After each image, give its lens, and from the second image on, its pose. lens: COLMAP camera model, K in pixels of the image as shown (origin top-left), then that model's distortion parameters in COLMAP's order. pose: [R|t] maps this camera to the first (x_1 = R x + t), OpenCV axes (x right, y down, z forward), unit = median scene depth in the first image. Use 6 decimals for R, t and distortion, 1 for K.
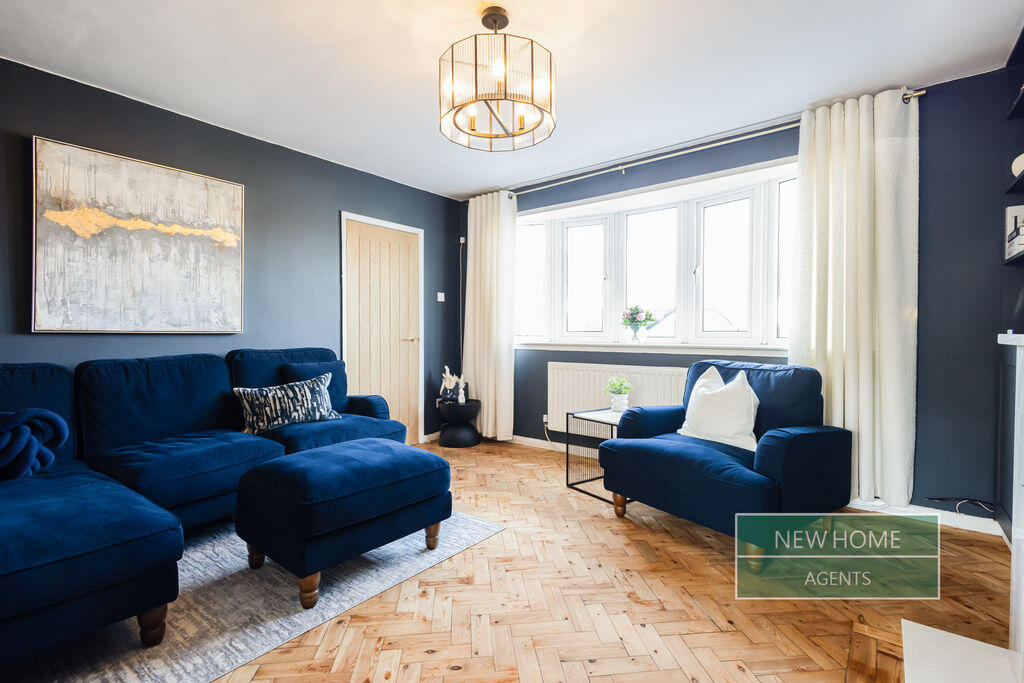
lens RADIAL K [[467.0, 0, 514.2], [0, 467.0, 338.4], [0, 0, 1]] dist [0.003718, 0.000712]
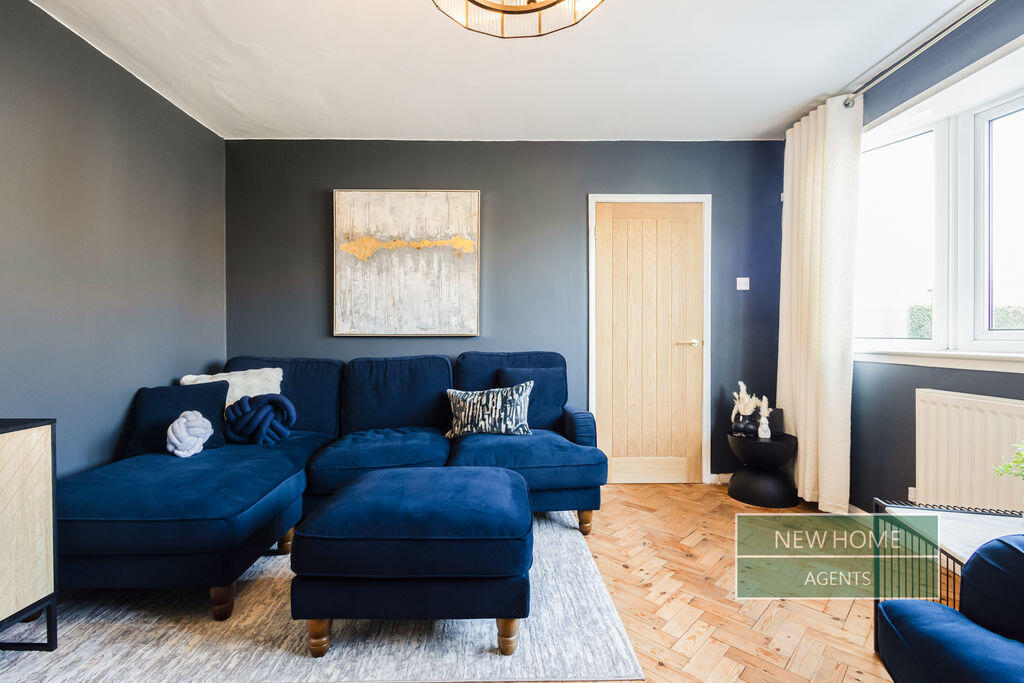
lens RADIAL K [[467.0, 0, 510.6], [0, 467.0, 339.5], [0, 0, 1]] dist [0.003718, 0.000712]
pose [[0.631577, 0.003245, -0.775306, 0.274382], [-0.004723, 0.999989, 0.000338, -0.004265], [0.775299, 0.003448, 0.631586, 0.444702]]
